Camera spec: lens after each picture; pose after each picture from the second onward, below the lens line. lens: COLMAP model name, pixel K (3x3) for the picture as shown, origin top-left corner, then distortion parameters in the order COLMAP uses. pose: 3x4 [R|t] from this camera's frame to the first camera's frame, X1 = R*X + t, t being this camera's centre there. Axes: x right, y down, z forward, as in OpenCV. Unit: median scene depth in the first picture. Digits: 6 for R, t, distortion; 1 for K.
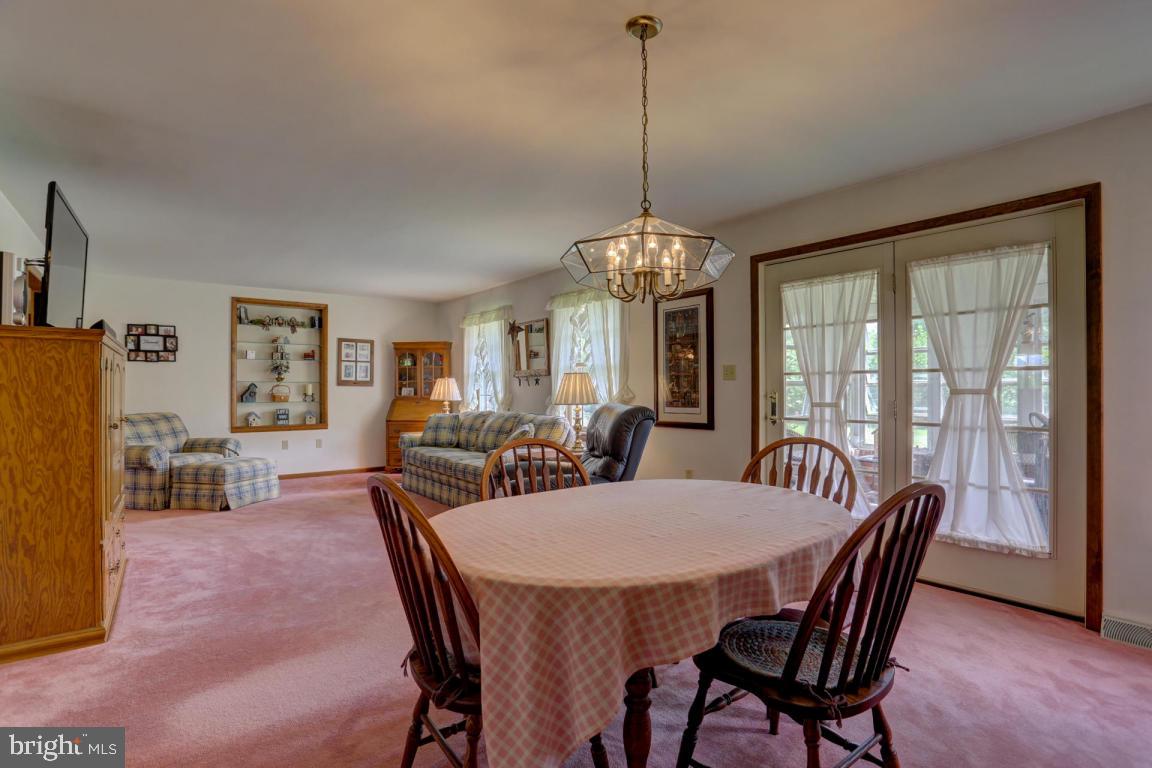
lens RADIAL K [[568.8, 0, 575.2], [0, 568.8, 389.4], [0, 0, 1]] dist [-0.066215, 0.027857]
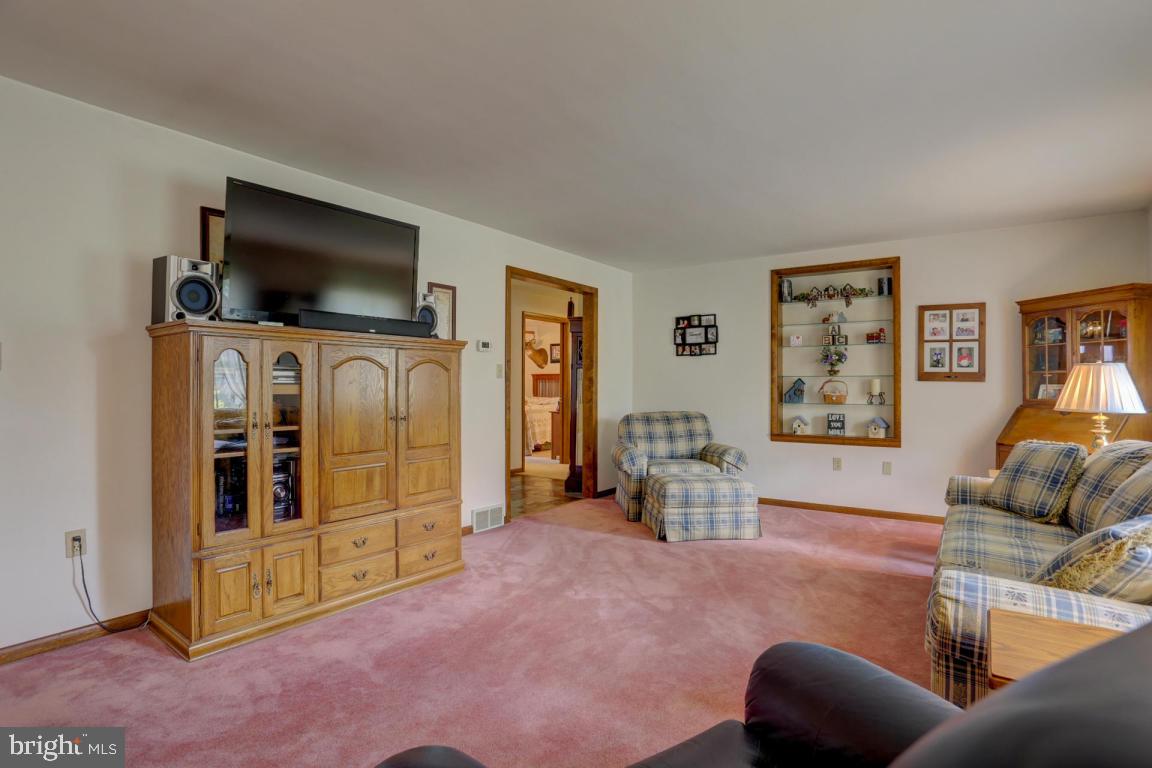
lens RADIAL K [[568.8, 0, 577.6], [0, 568.8, 378.8], [0, 0, 1]] dist [-0.066215, 0.027857]
pose [[0.290944, -0.009047, -0.956697, 0.087858], [-0.006056, 0.999918, -0.011298, 0.000210], [0.956721, 0.009081, 0.290865, 0.601401]]
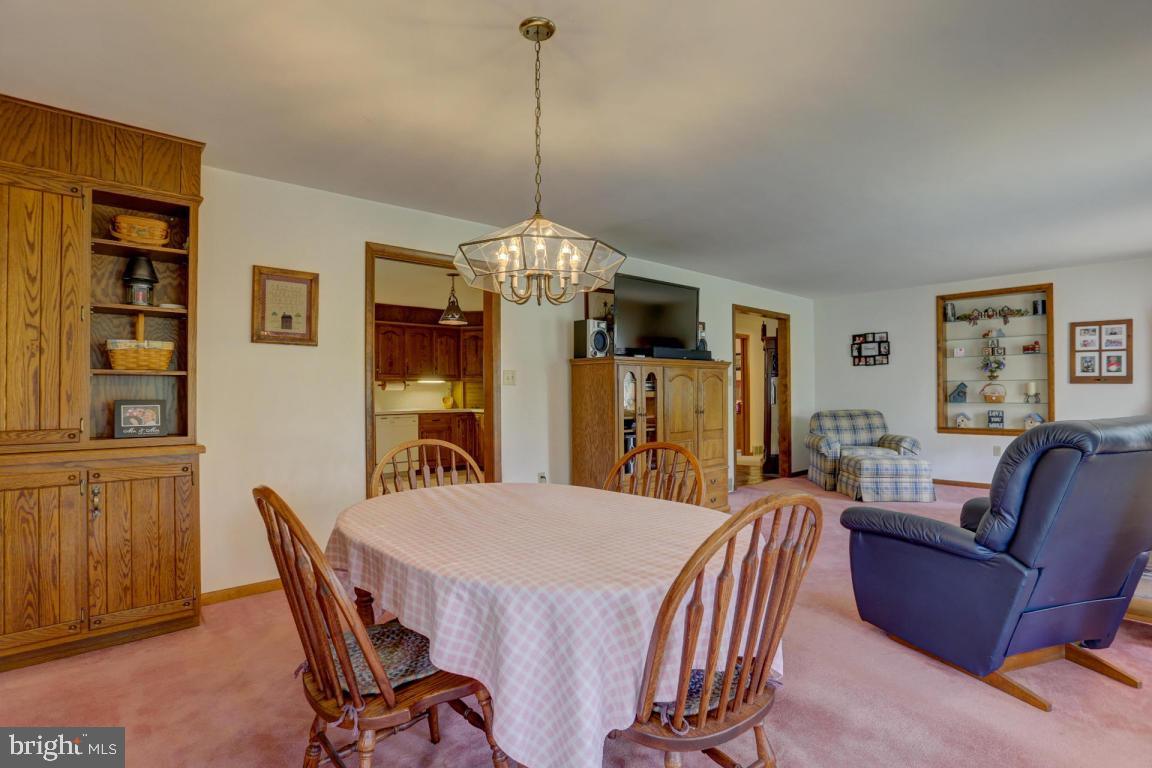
lens RADIAL K [[568.8, 0, 580.3], [0, 568.8, 391.2], [0, 0, 1]] dist [-0.066215, 0.027857]
pose [[0.087211, -0.001784, -0.996188, 0.376511], [0.005286, 0.999985, -0.001328, 0.001826], [0.996176, -0.005150, 0.087220, 0.335054]]
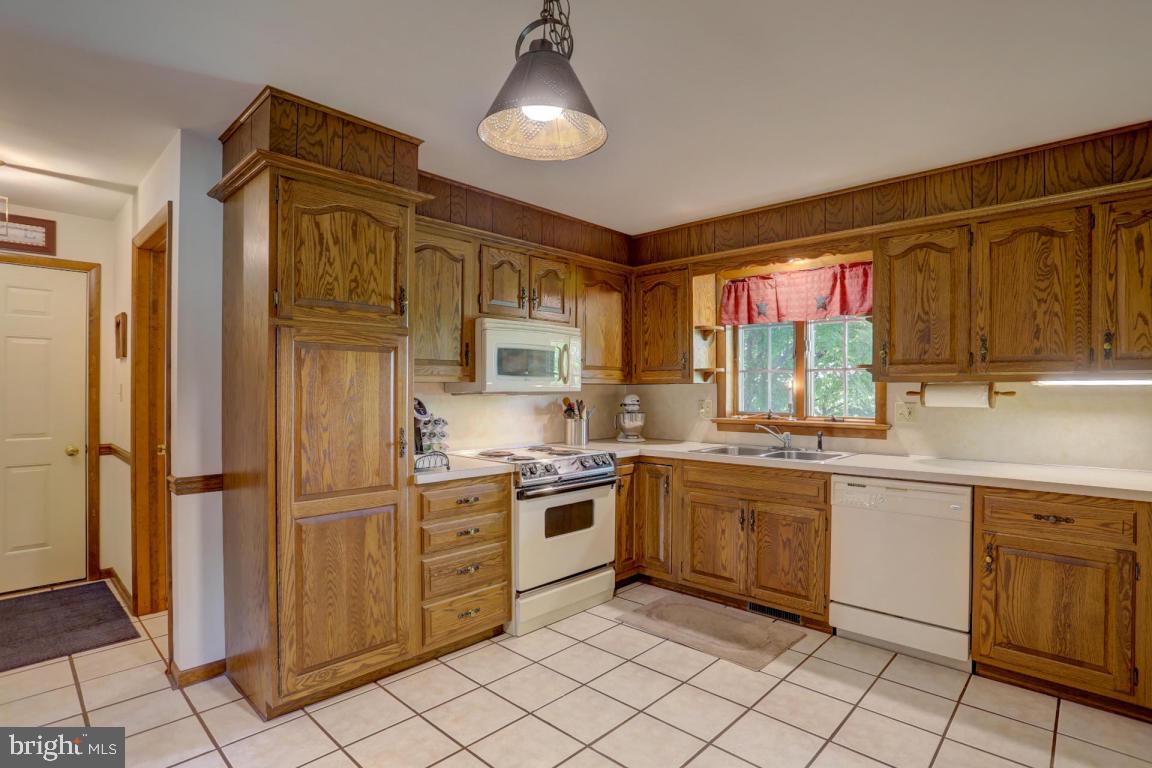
lens RADIAL K [[568.8, 0, 584.0], [0, 568.8, 384.9], [0, 0, 1]] dist [-0.066215, 0.027857]
pose [[-0.986384, -0.001264, -0.164456, -0.673507], [-0.000732, 0.999994, -0.003301, -0.023582], [0.164459, -0.003135, -0.986379, 0.427473]]
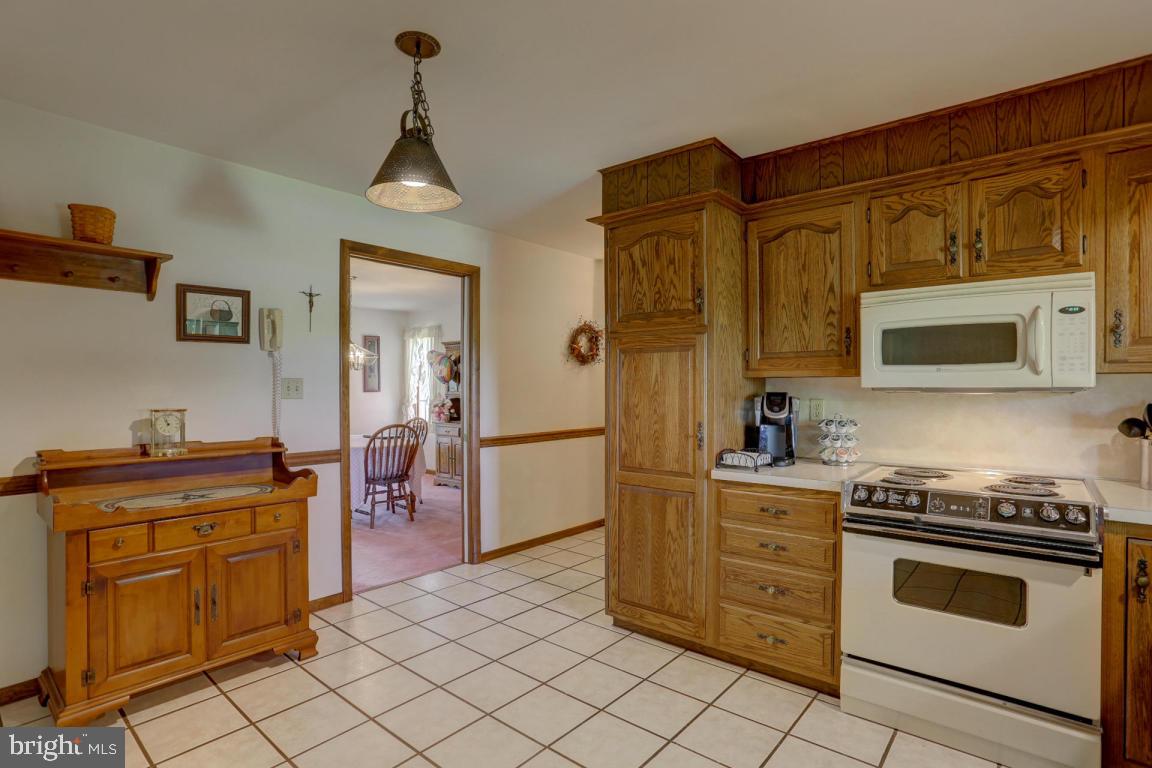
lens RADIAL K [[568.8, 0, 582.5], [0, 568.8, 384.3], [0, 0, 1]] dist [-0.066215, 0.027857]
pose [[-0.236431, 0.005442, 0.971633, -1.033866], [0.005654, 0.999975, -0.004225, -0.020568], [-0.971632, 0.004495, -0.236455, 0.171977]]
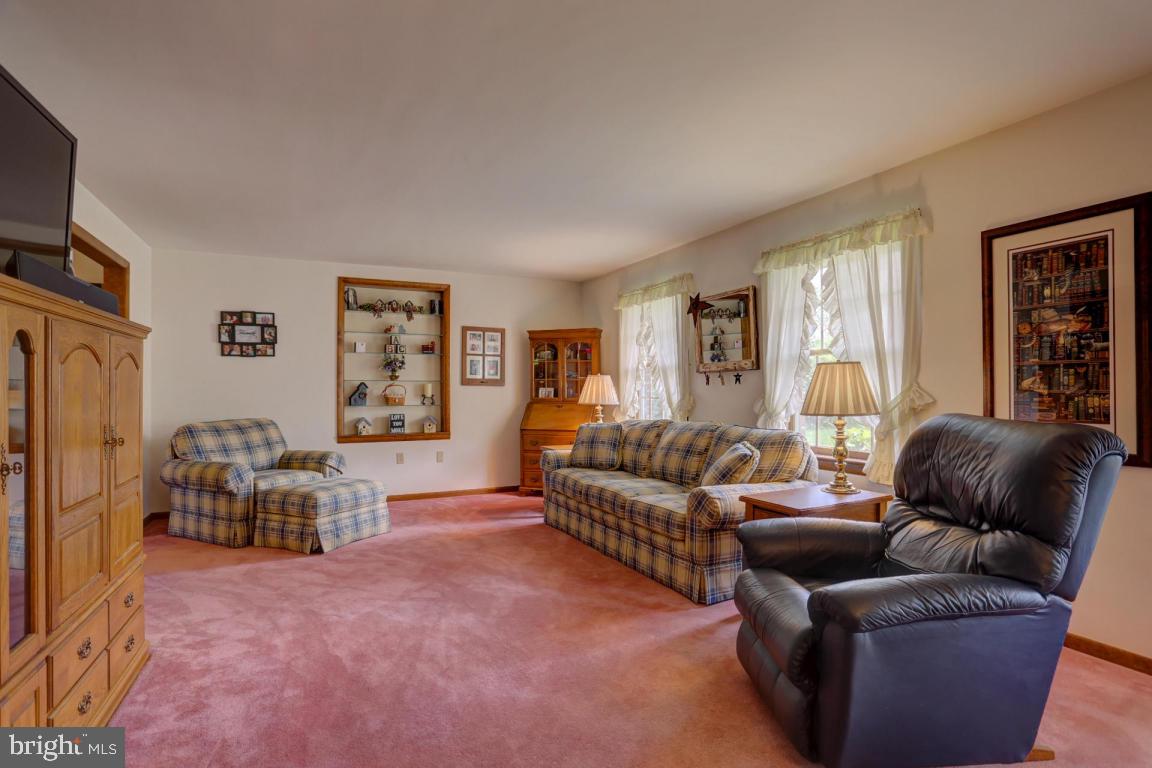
lens RADIAL K [[568.8, 0, 573.9], [0, 568.8, 388.6], [0, 0, 1]] dist [-0.066215, 0.027857]
pose [[0.979476, -0.000492, -0.201560, -0.134531], [0.000003, 0.999997, -0.002425, 0.000180], [0.201561, 0.002375, 0.979473, 0.313593]]
